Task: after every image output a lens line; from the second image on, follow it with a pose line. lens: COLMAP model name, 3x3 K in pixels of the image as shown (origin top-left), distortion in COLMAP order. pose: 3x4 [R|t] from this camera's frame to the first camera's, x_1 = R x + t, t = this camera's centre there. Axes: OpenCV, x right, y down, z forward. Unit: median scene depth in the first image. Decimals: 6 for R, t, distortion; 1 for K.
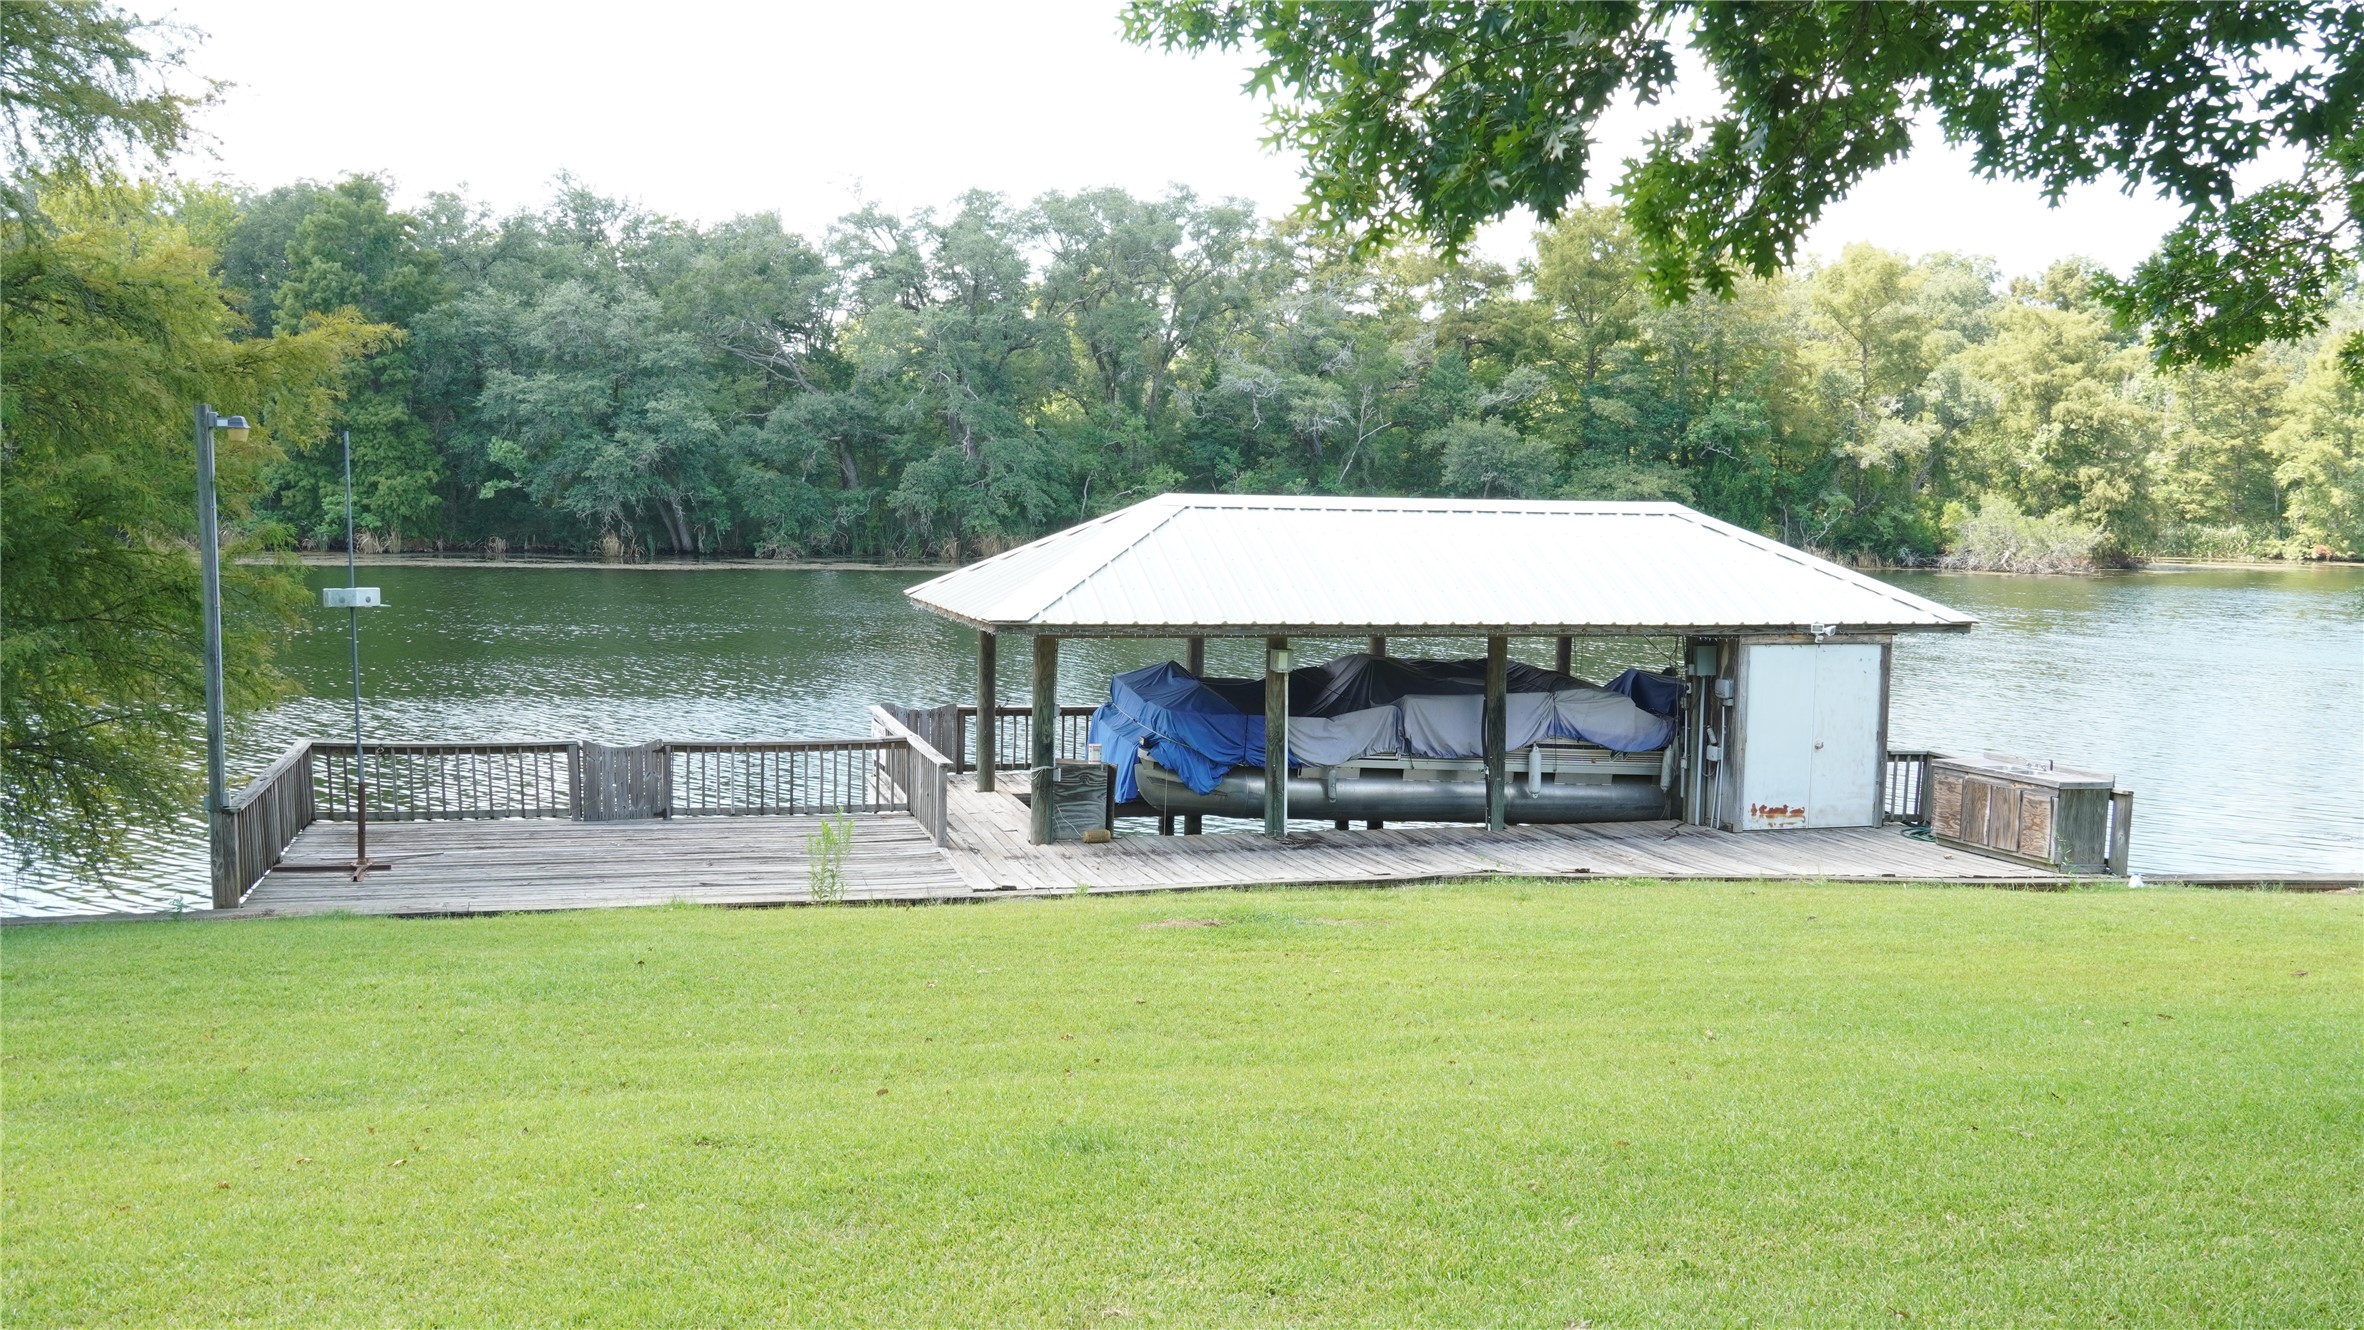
lens RADIAL K [[2271.5, 0, 1182.0], [0, 2271.5, 665.0], [0, 0, 1]] dist [0.003340, -0.000026]
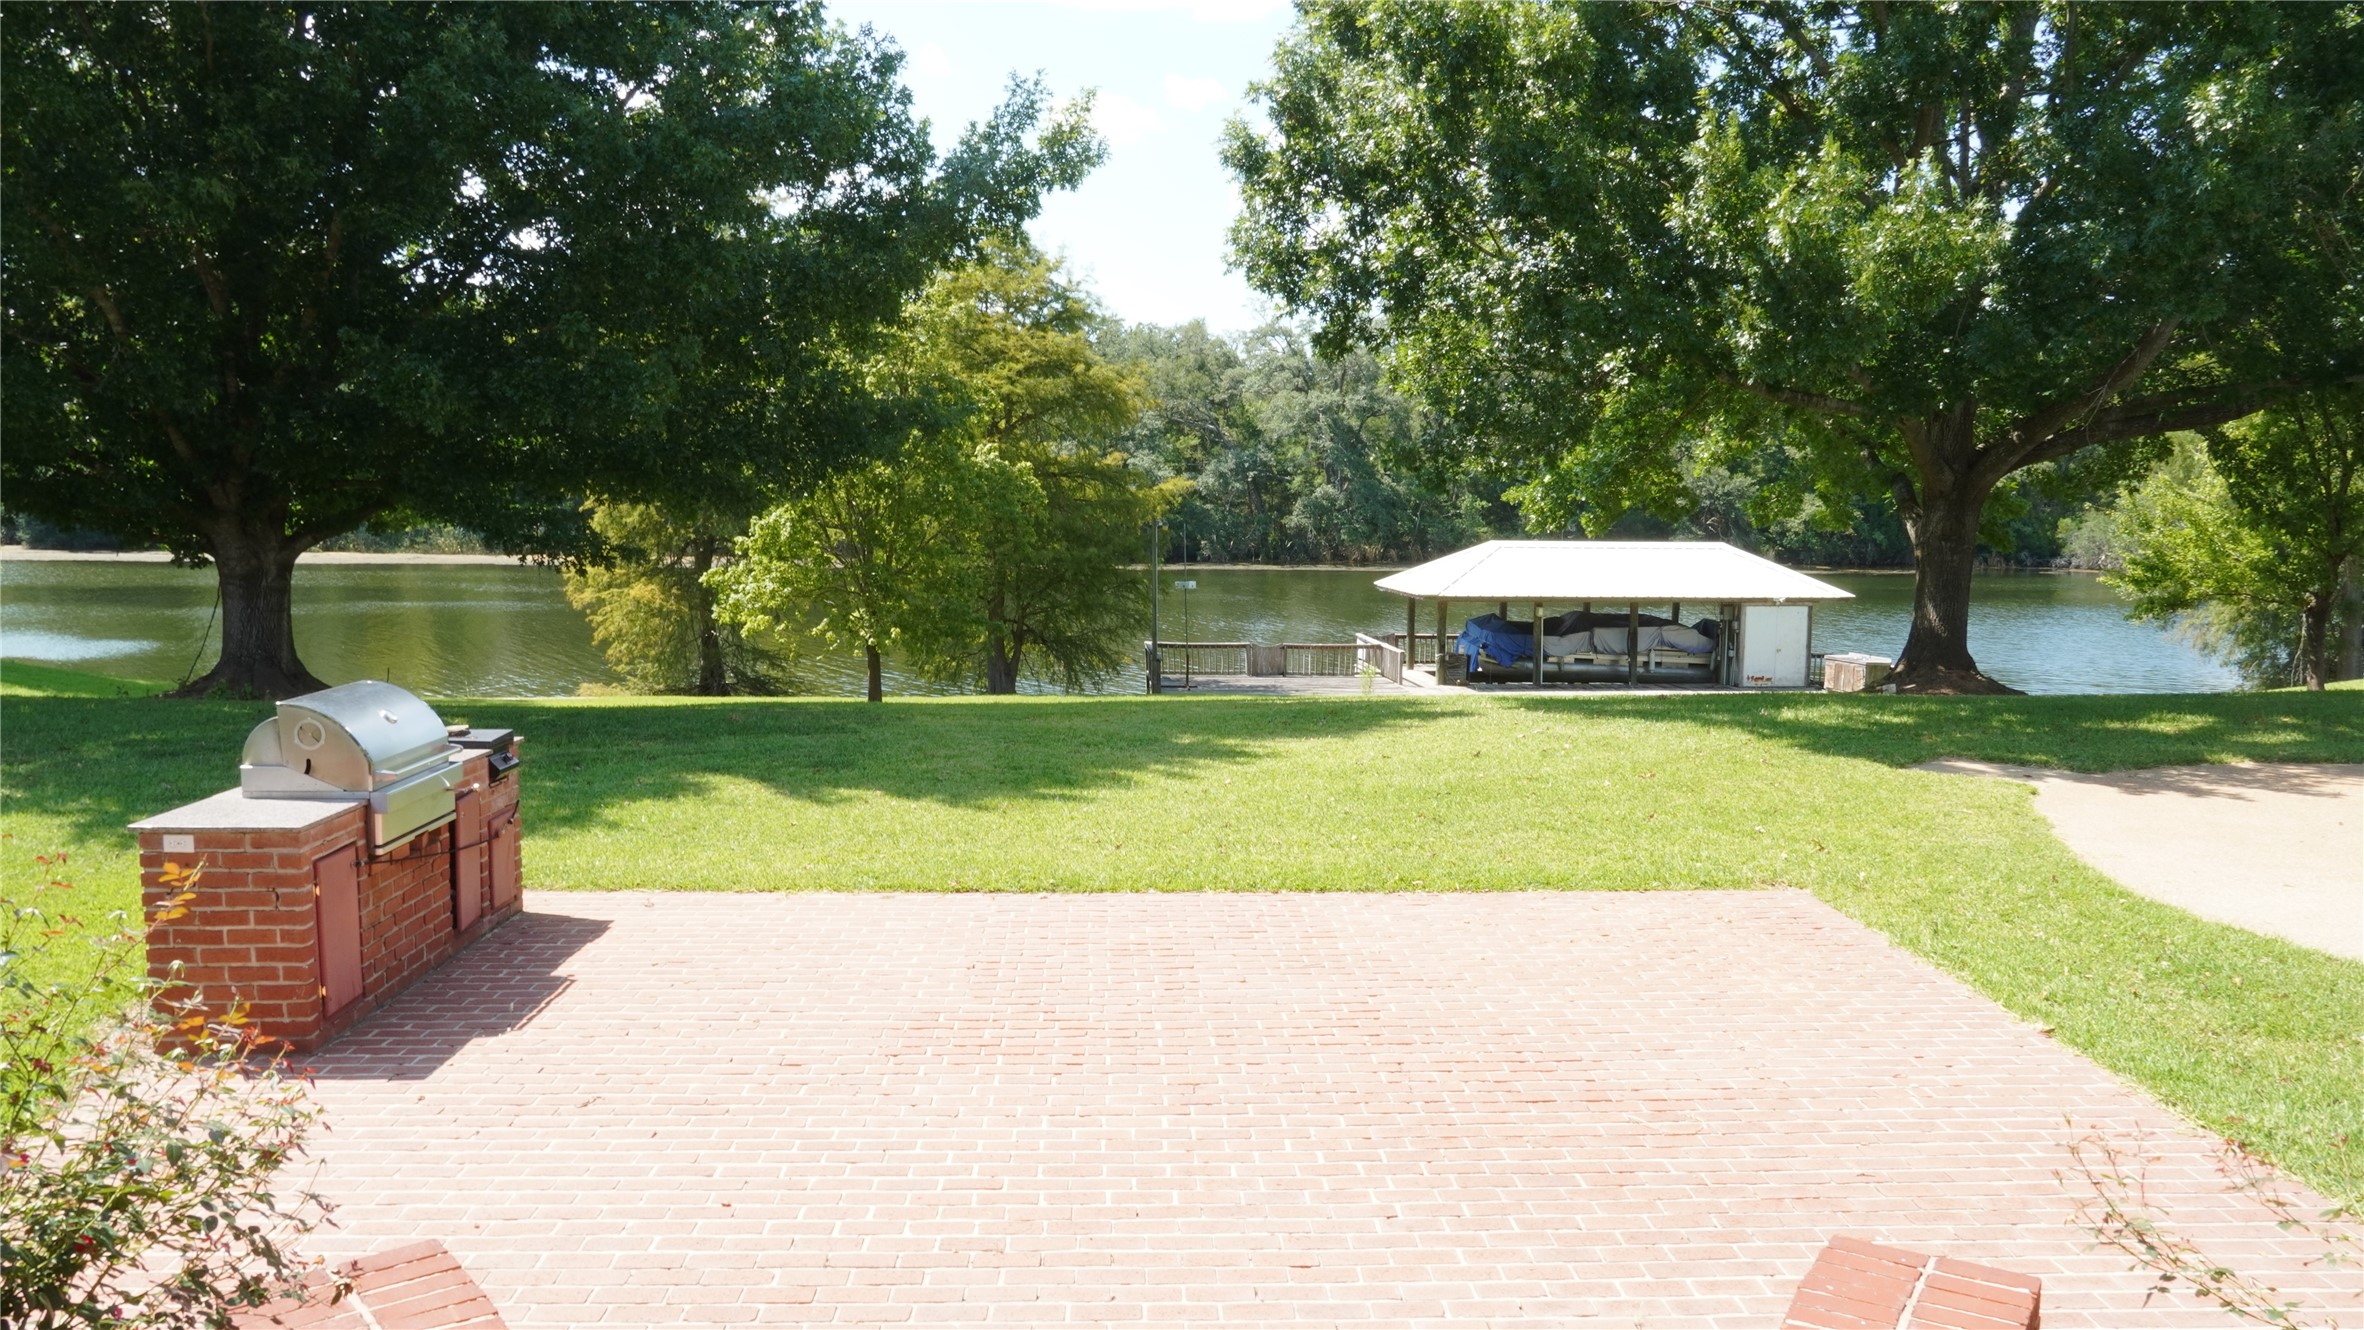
lens RADIAL K [[1847.6, 0, 1182.0], [0, 1847.6, 665.0], [0, 0, 1]] dist [-0.000608, 0.000151]
pose [[0.987116, 0.006949, -0.159857, -0.016842], [-0.005179, 0.999921, 0.011487, 0.031704], [0.159924, -0.010511, 0.987073, -0.938877]]
